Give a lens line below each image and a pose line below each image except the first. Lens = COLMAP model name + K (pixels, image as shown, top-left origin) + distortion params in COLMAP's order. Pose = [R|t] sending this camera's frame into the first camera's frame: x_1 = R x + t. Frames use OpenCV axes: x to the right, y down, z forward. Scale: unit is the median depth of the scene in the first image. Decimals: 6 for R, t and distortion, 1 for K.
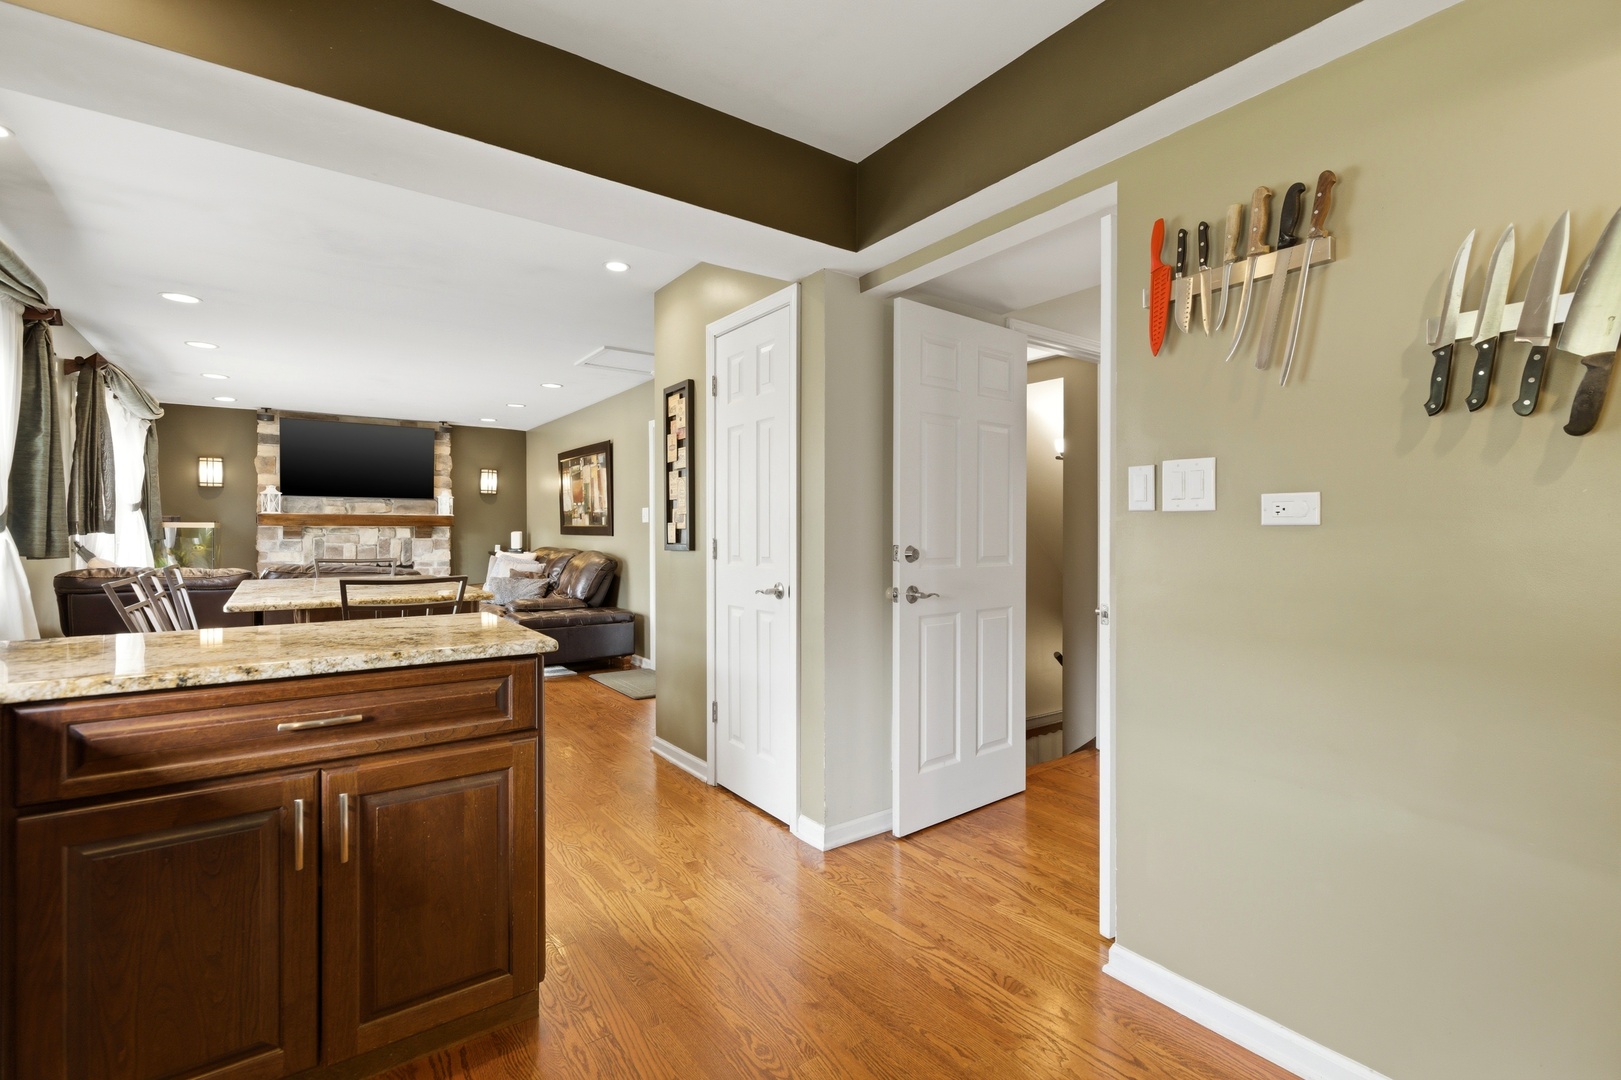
lens RADIAL K [[737.2, 0, 822.3], [0, 737.2, 538.9], [0, 0, 1]] dist [-0.000531, 0.000497]
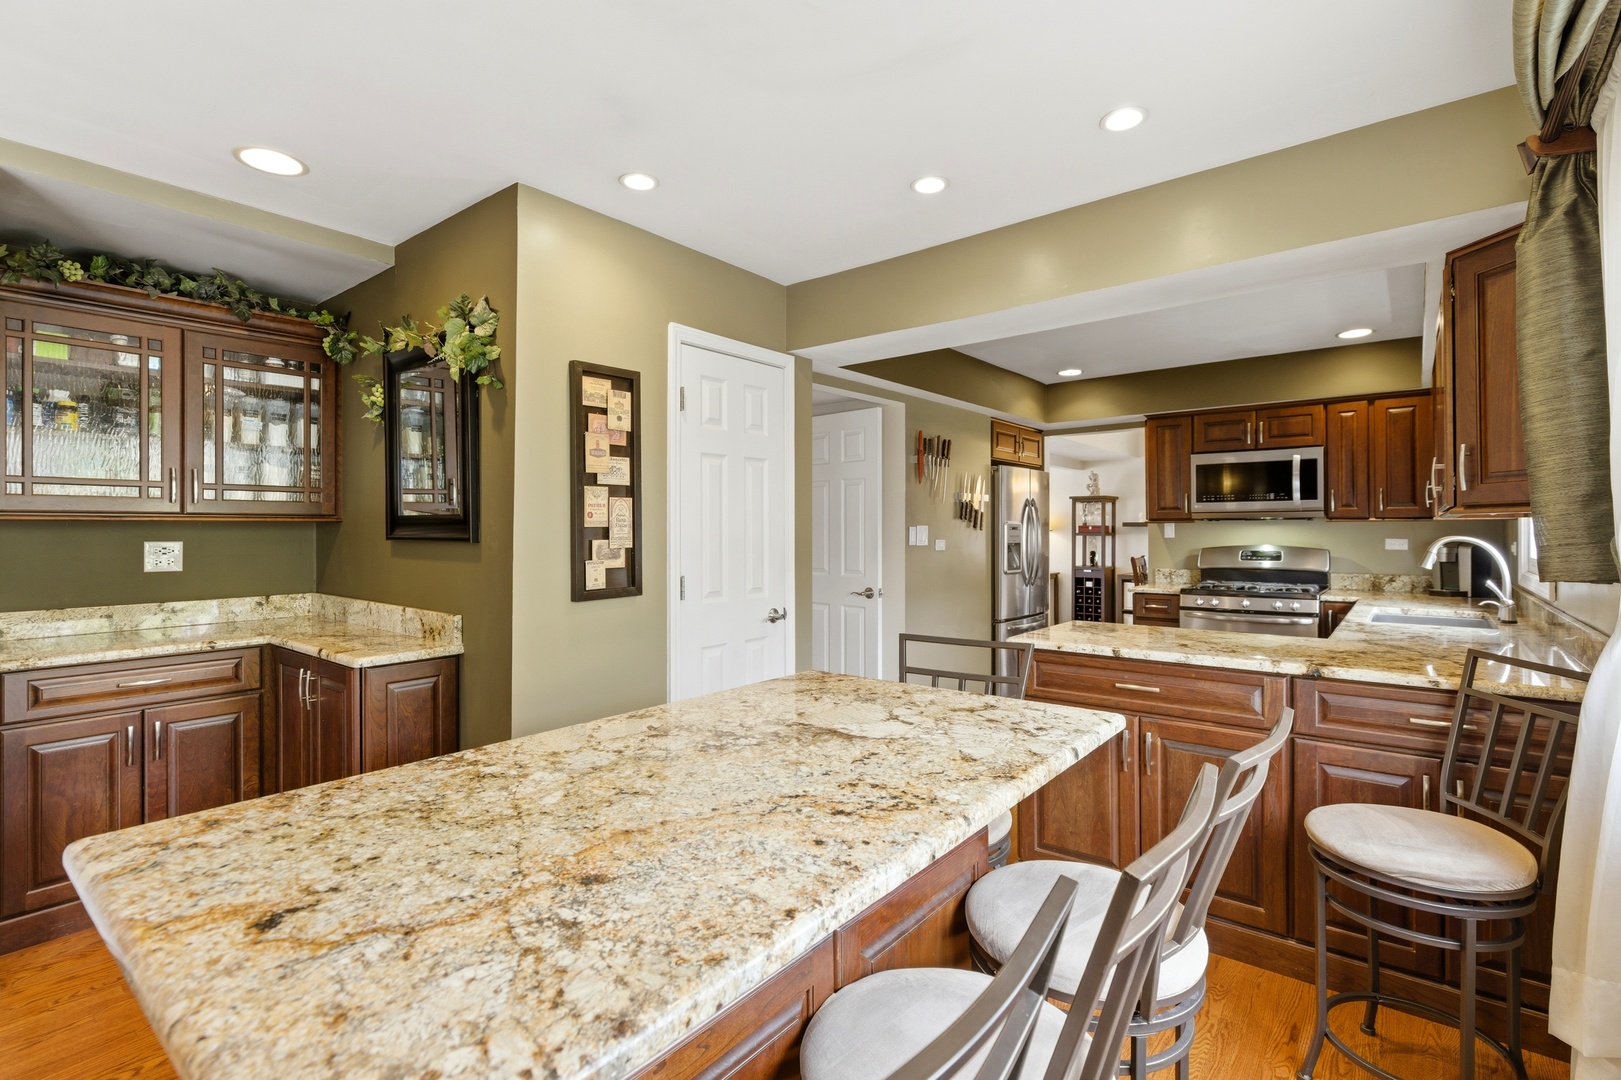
lens RADIAL K [[737.2, 0, 830.6], [0, 737.2, 531.2], [0, 0, 1]] dist [-0.000531, 0.000497]
pose [[-0.269141, -0.002174, 0.963098, -0.430801], [0.008505, 0.999953, 0.004634, -0.023454], [-0.963063, 0.009439, -0.269109, 0.451239]]
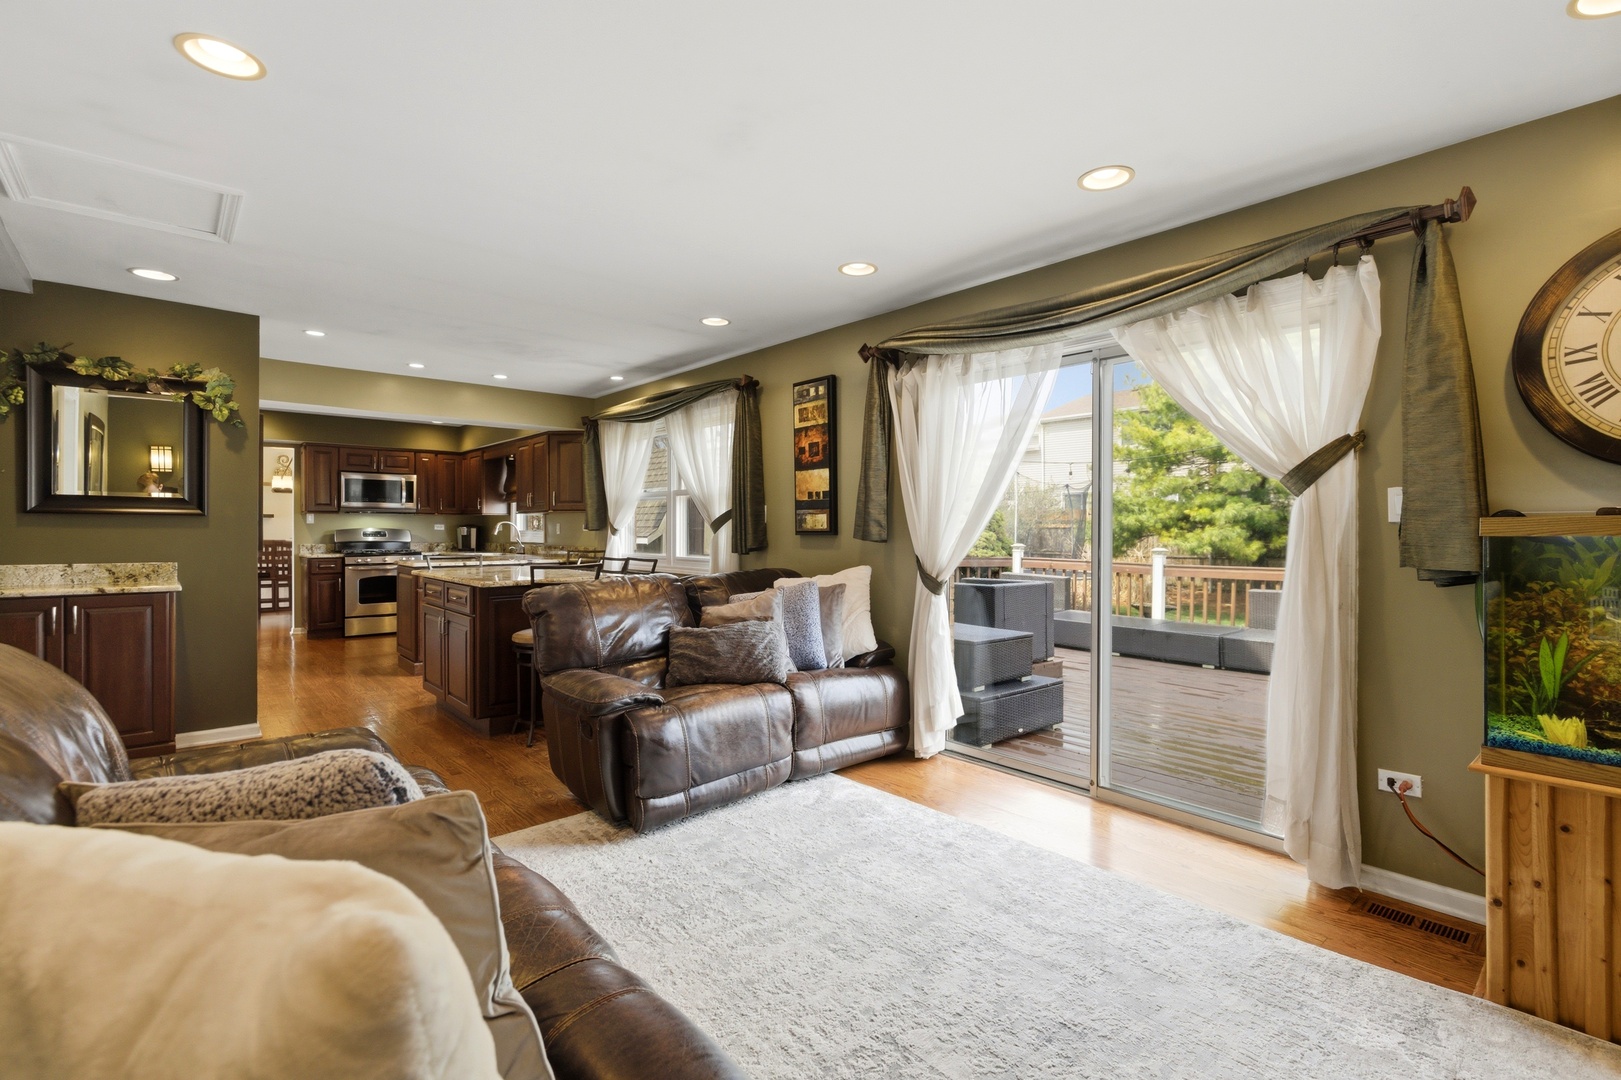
lens RADIAL K [[737.2, 0, 810.6], [0, 737.2, 528.1], [0, 0, 1]] dist [-0.000531, 0.000497]
pose [[-0.996290, -0.005533, -0.085876, -0.469849], [-0.006145, 0.999958, 0.006872, -0.016139], [0.085834, 0.007374, -0.996282, 1.072835]]
